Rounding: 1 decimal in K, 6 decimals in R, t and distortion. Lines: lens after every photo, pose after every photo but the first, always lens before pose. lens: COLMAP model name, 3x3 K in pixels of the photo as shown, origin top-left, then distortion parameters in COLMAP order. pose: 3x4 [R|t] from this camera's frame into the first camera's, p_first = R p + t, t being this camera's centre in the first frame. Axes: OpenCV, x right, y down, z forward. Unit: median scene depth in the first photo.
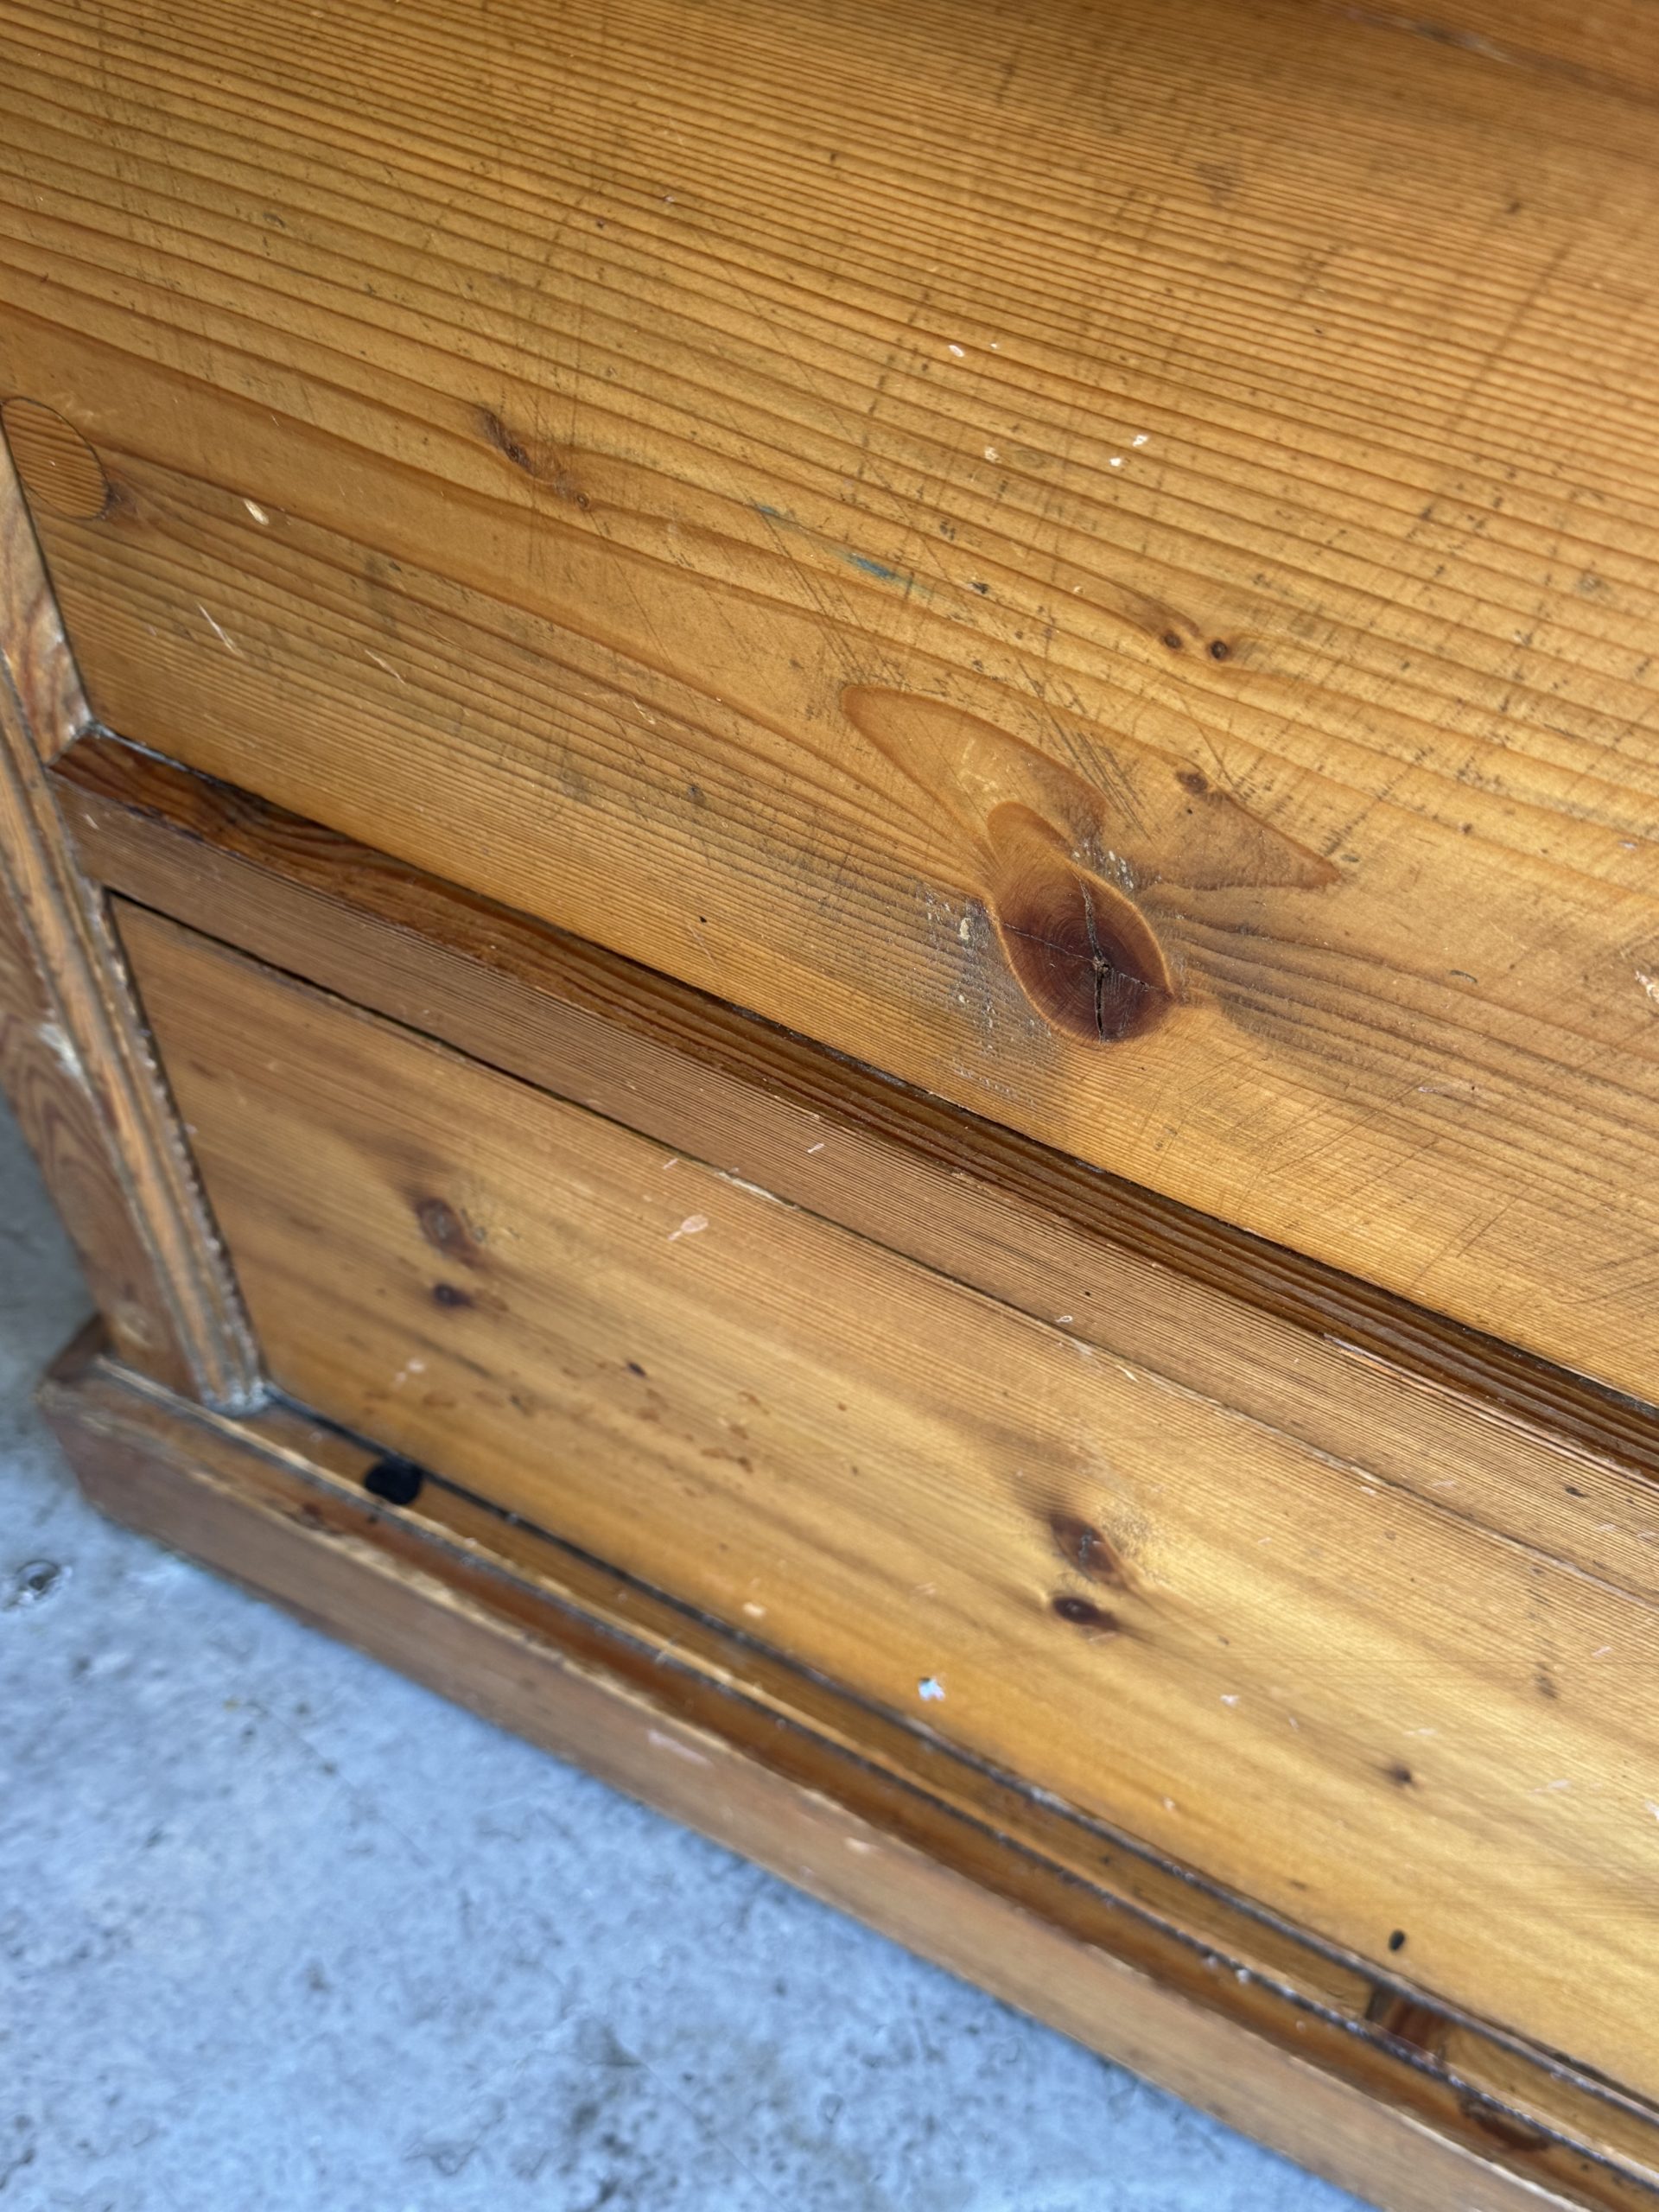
lens RADIAL K [[2233.0, 0, 820.2], [0, 2233.0, 1112.5], [0, 0, 1]] dist [0.153683, -0.355911]
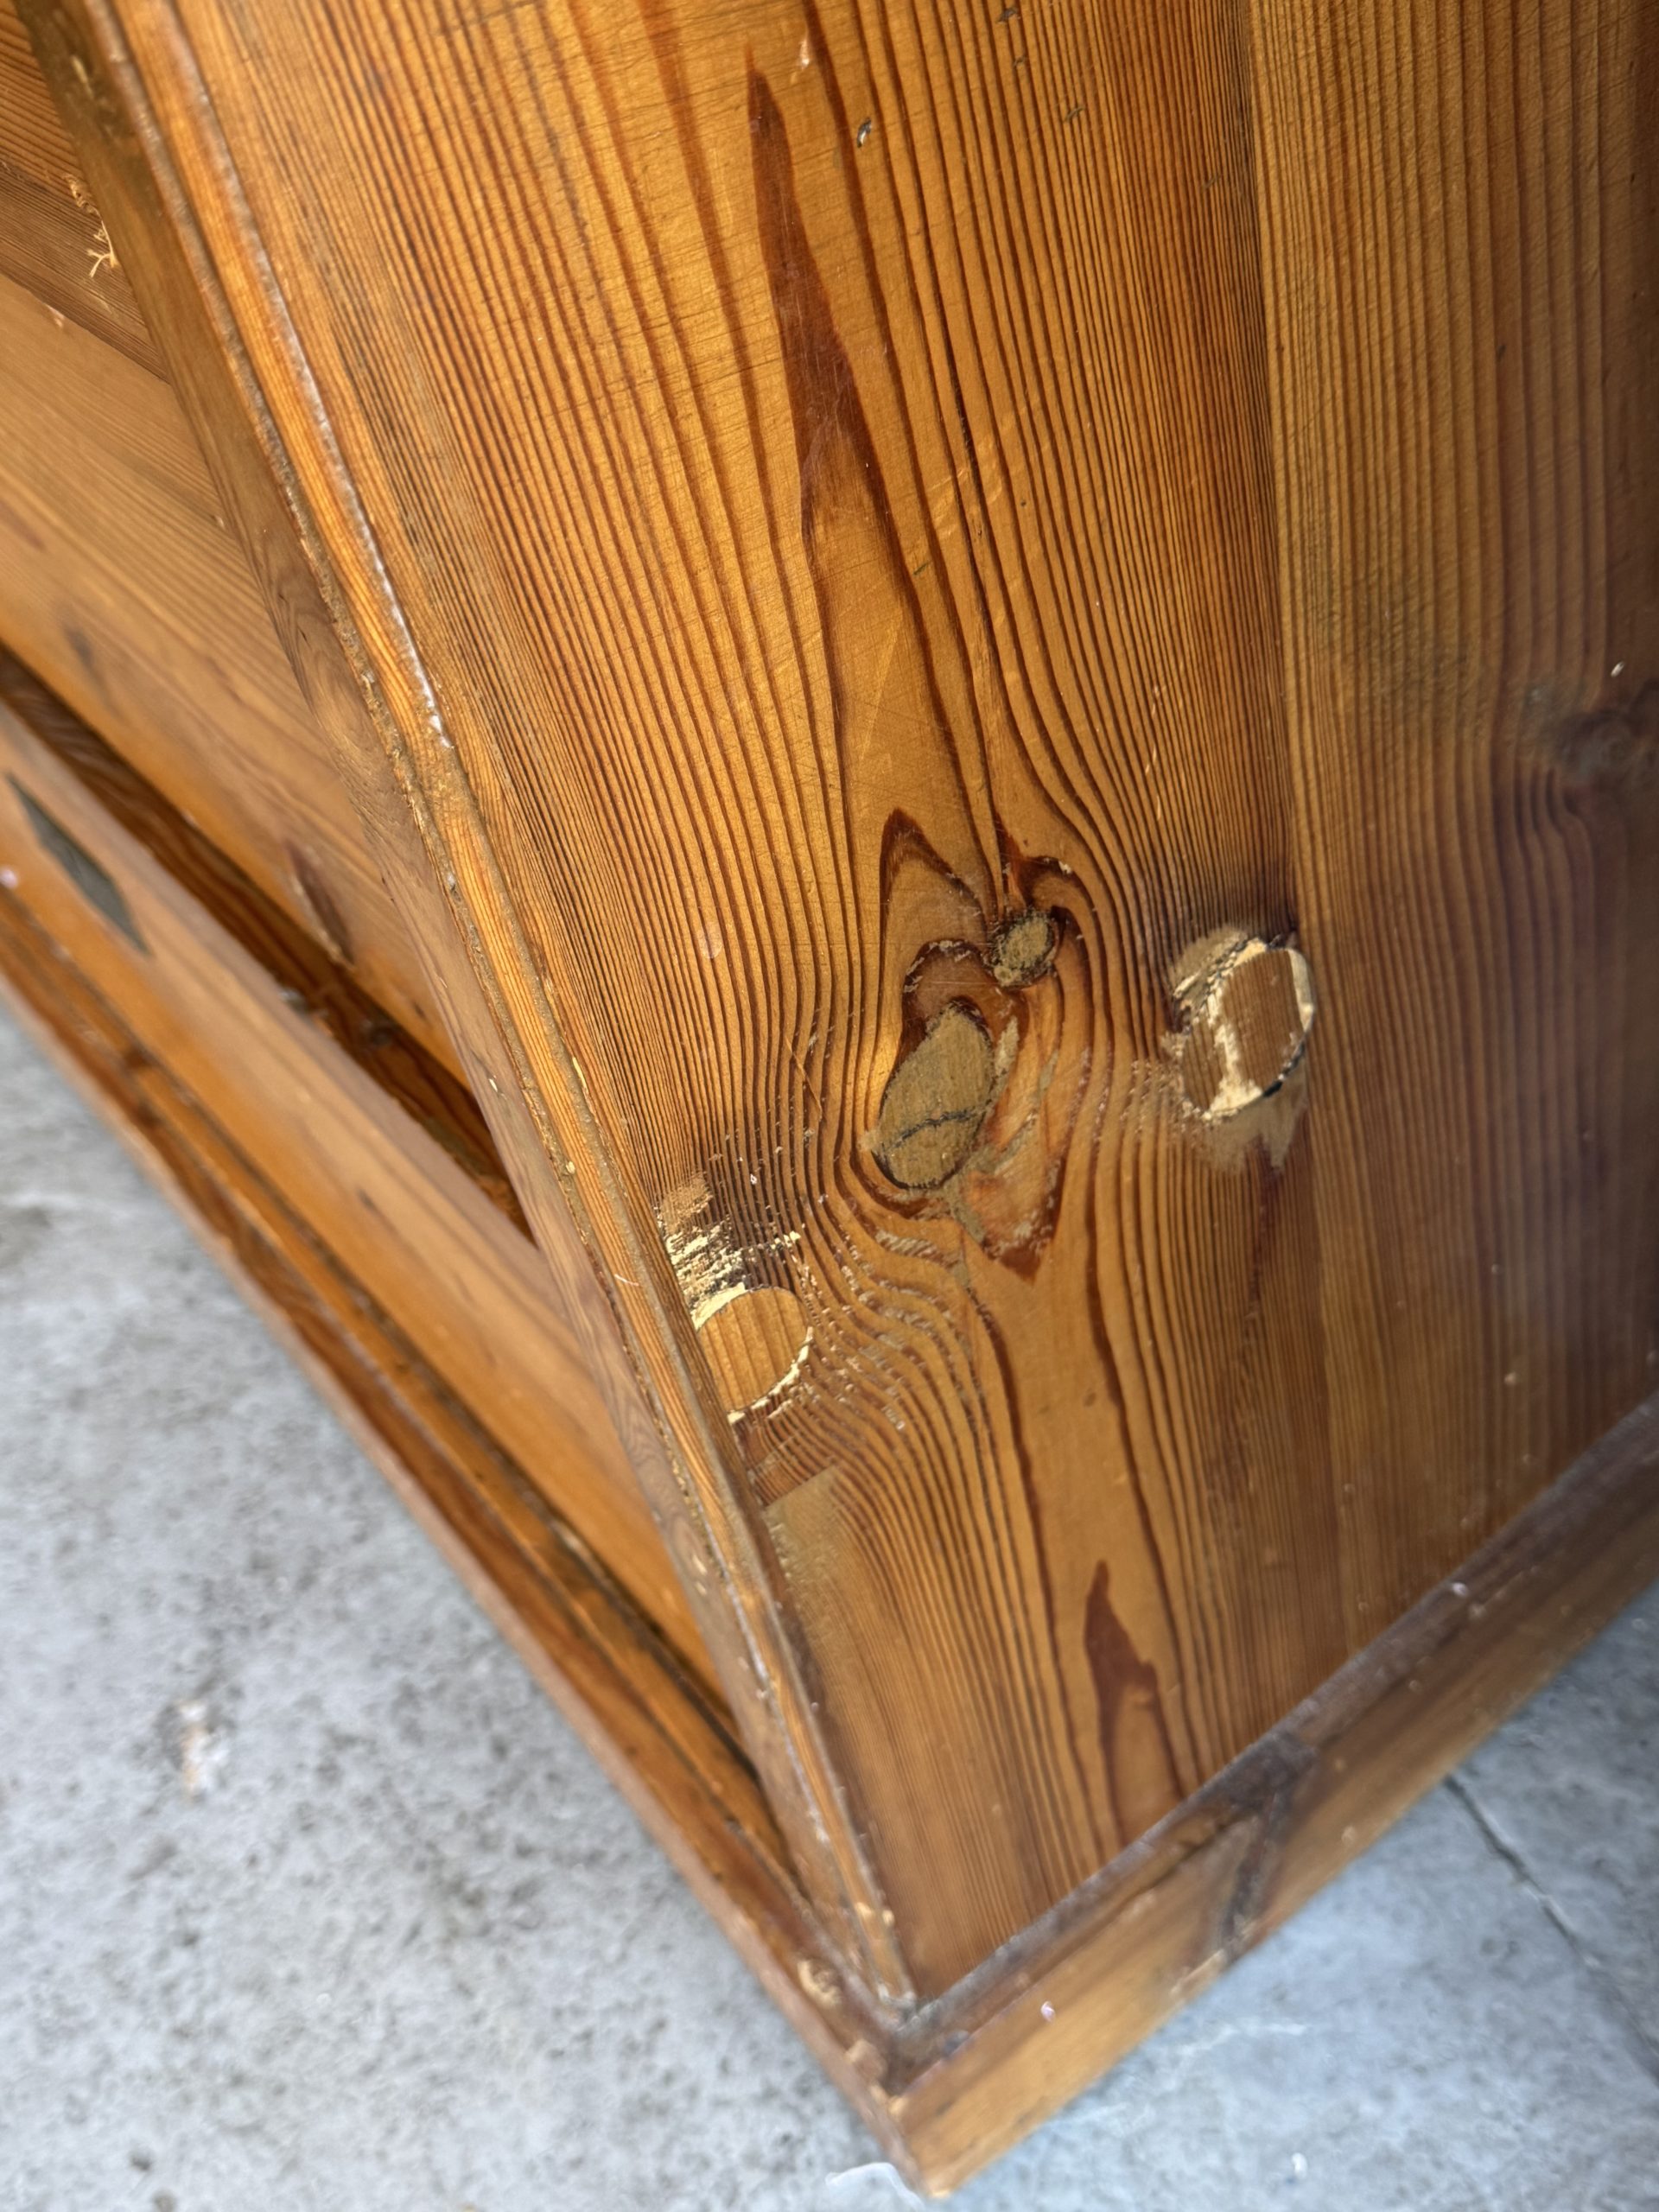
lens RADIAL K [[2247.3, 0, 814.3], [0, 2247.3, 1116.4], [0, 0, 1]] dist [0.182394, -0.542700]
pose [[0.884218, 0.143320, -0.444542, 1.388116], [-0.188009, 0.980462, -0.057861, 0.402064], [0.427563, 0.134739, 0.893888, -0.342507]]
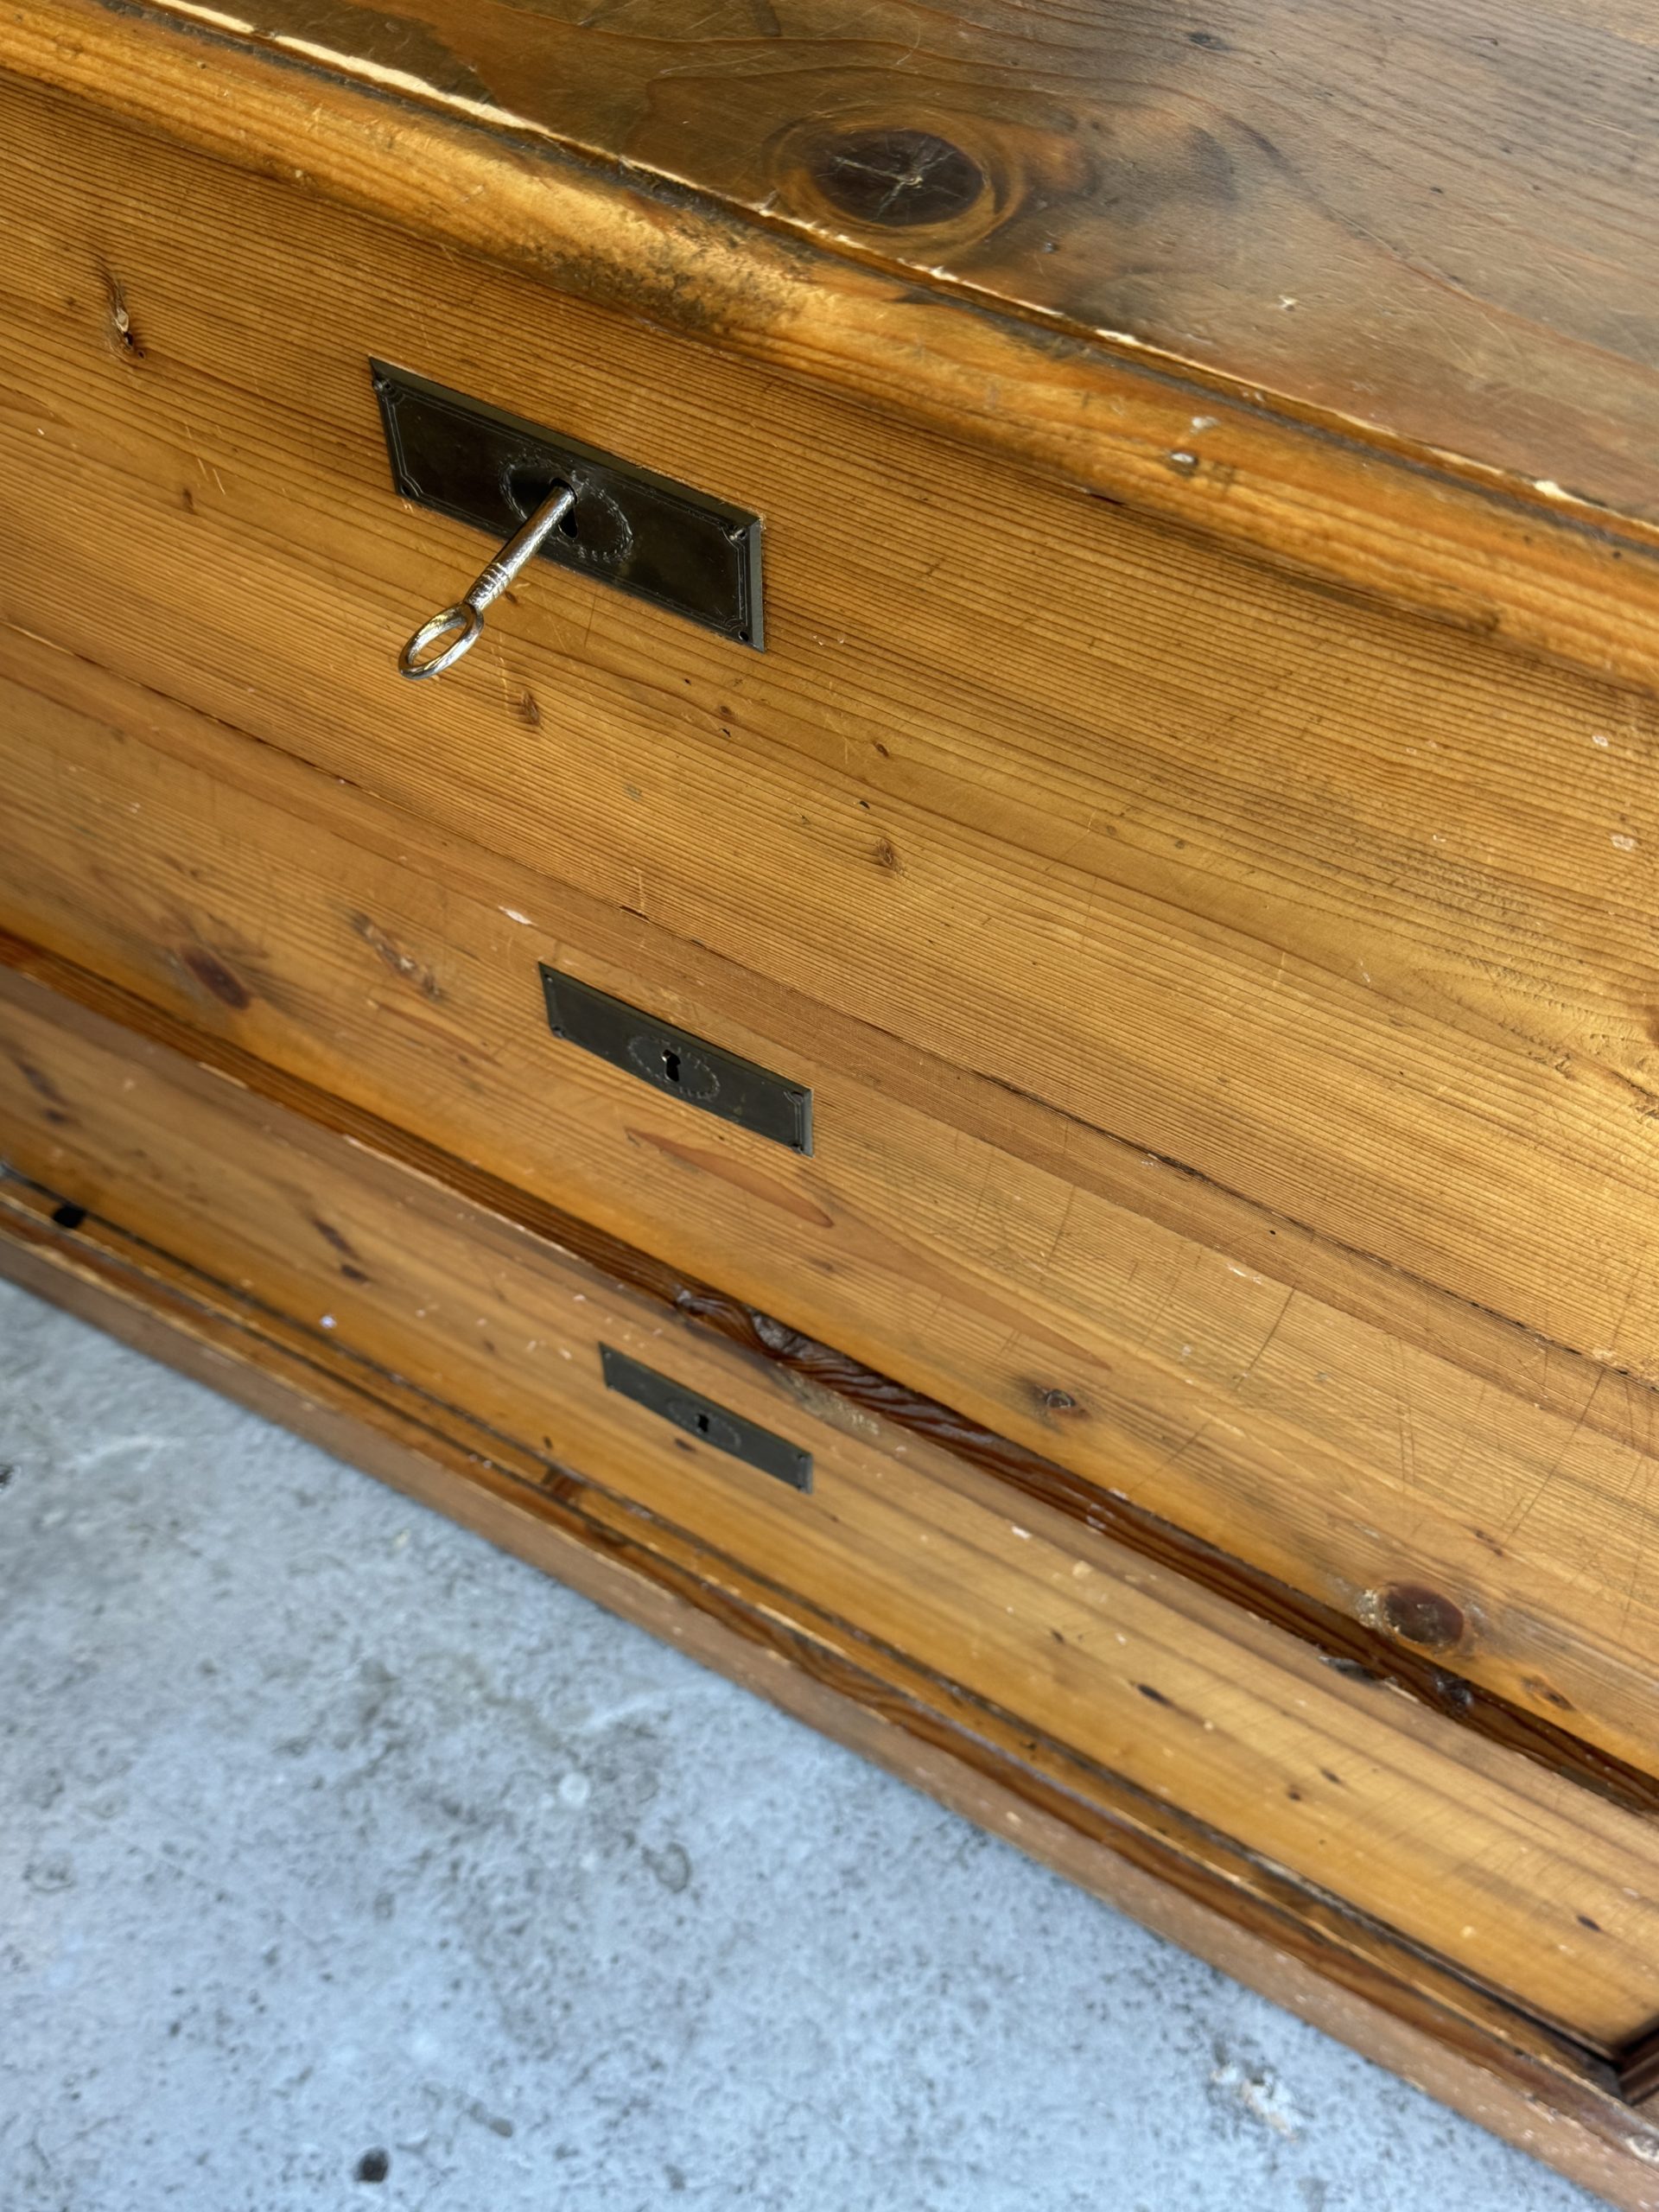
lens RADIAL K [[2233.0, 0, 820.2], [0, 2233.0, 1112.5], [0, 0, 1]] dist [0.153683, -0.355911]
pose [[0.998979, 0.000329, -0.045184, 0.508064], [0.003637, 0.996145, 0.087650, -0.077966], [0.045038, -0.087725, 0.995126, -0.792263]]
